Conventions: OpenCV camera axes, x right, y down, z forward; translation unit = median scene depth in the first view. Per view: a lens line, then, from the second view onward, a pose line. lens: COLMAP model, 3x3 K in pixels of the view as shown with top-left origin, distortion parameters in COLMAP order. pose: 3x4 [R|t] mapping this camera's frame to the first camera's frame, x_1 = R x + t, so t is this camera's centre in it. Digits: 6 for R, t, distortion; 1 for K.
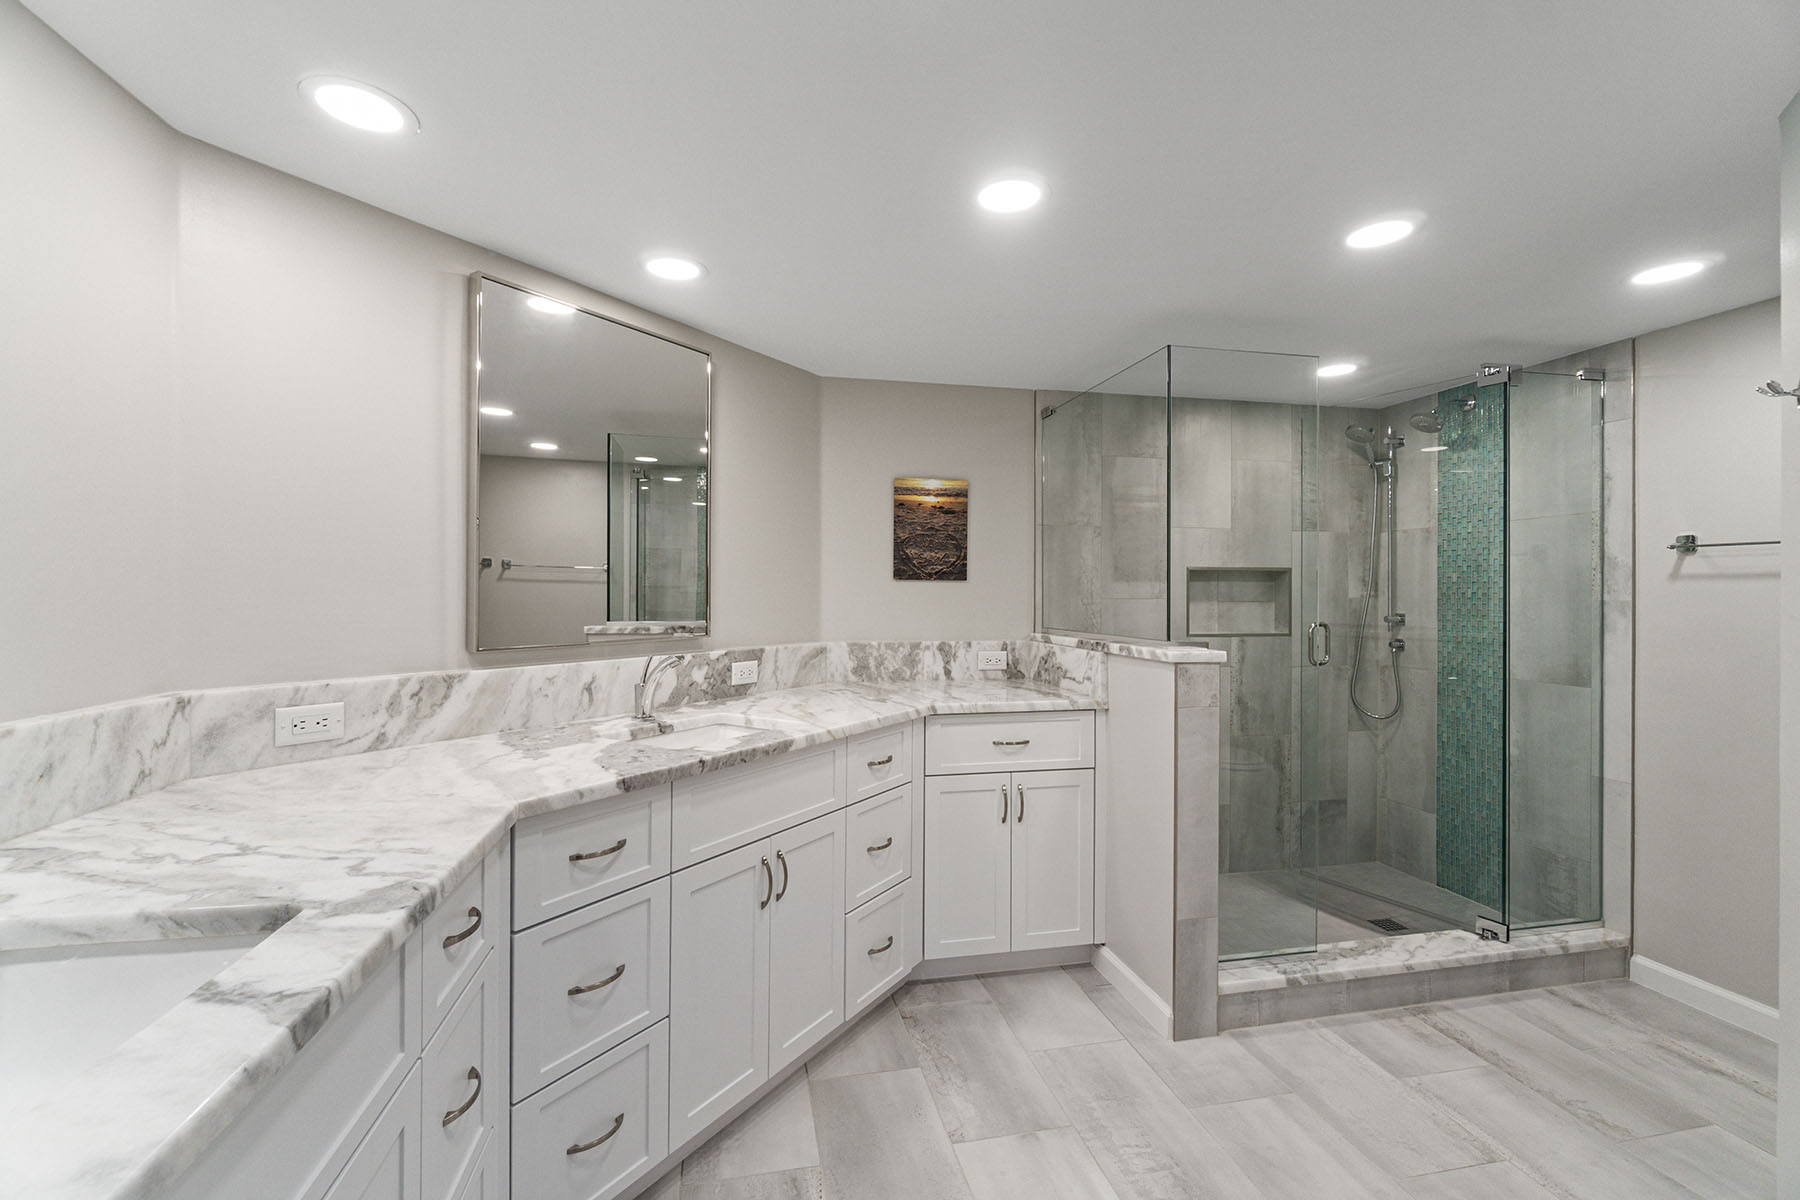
lens RADIAL K [[780.3, 0, 894.9], [0, 780.3, 595.9], [0, 0, 1]] dist [-0.006846, 0.000578]
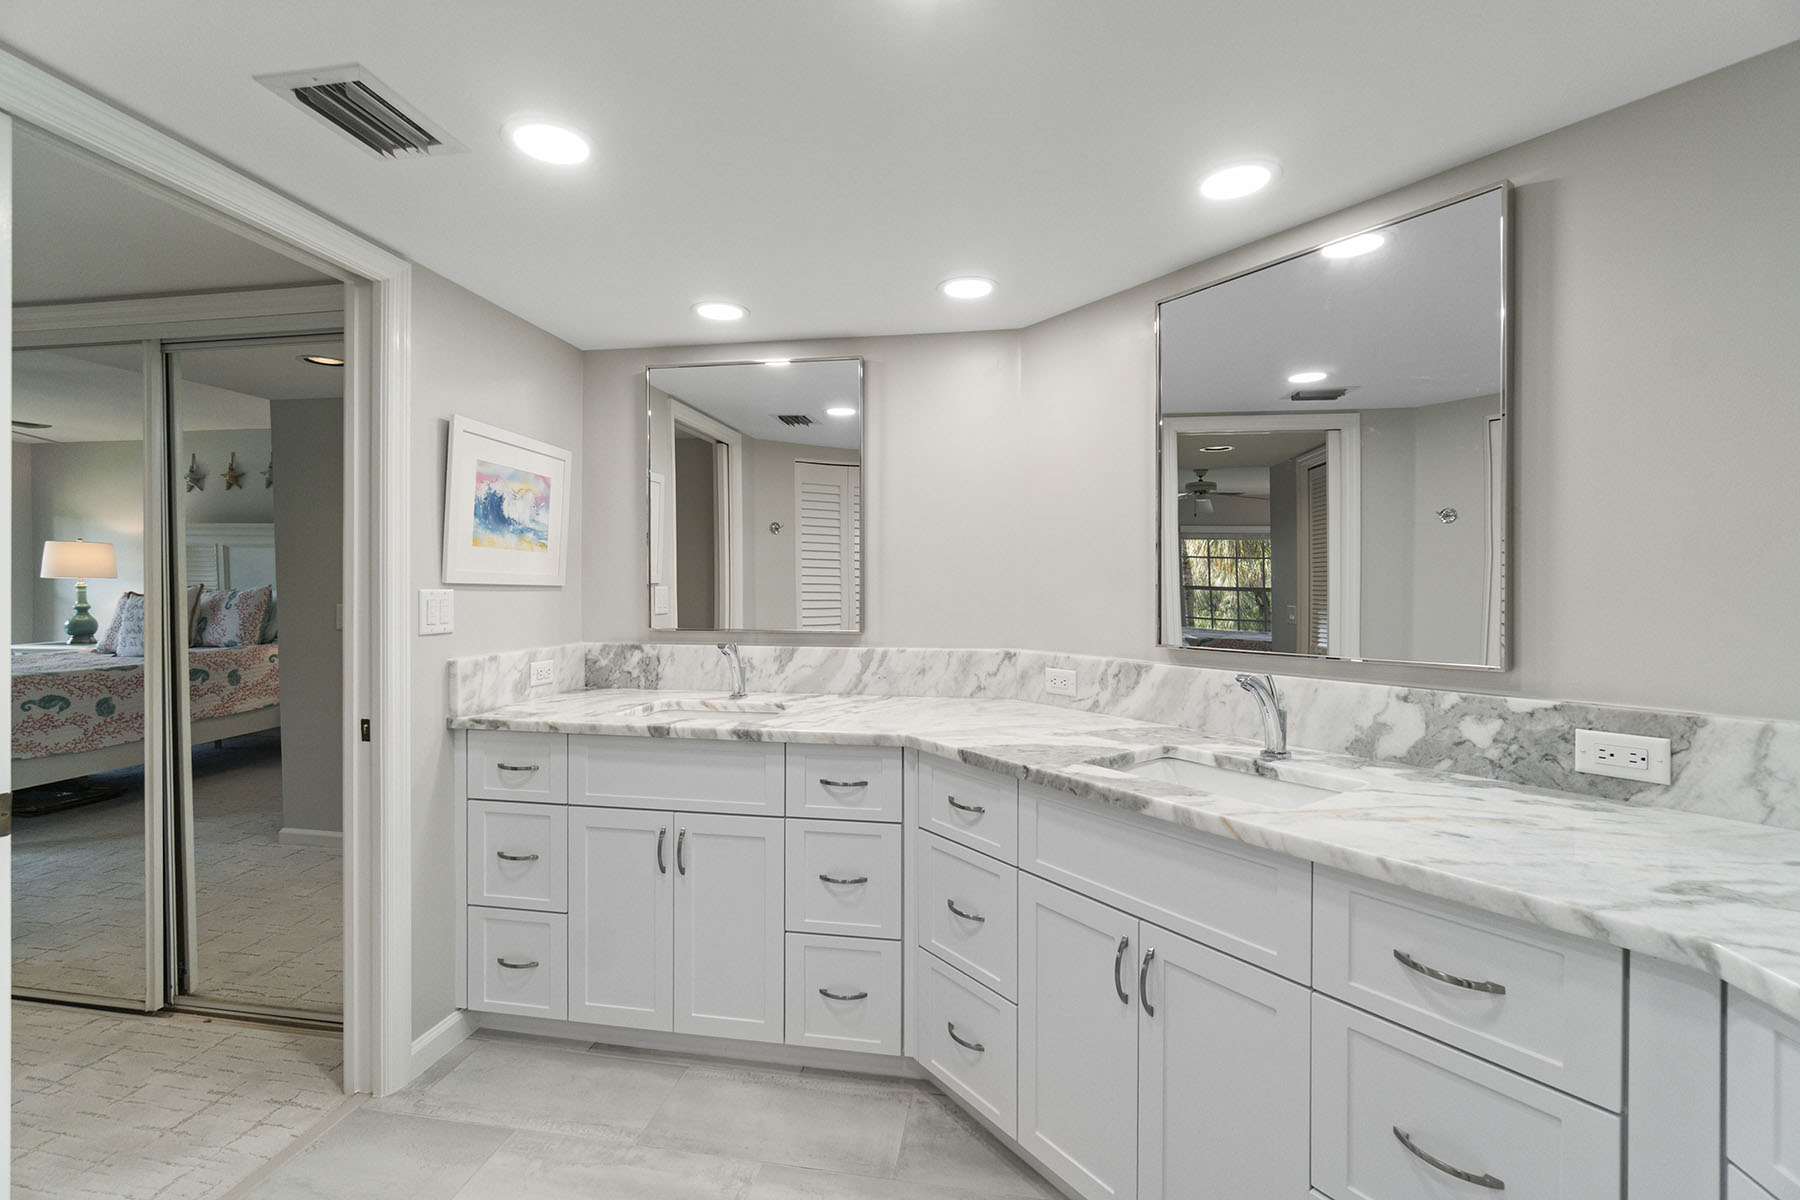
lens RADIAL K [[780.3, 0, 894.9], [0, 780.3, 595.9], [0, 0, 1]] dist [-0.006846, 0.000578]
pose [[-0.370587, 0.003129, -0.928793, 0.645627], [-0.008328, 0.999943, 0.006691, -0.004759], [0.928760, 0.010214, -0.370540, 1.100391]]
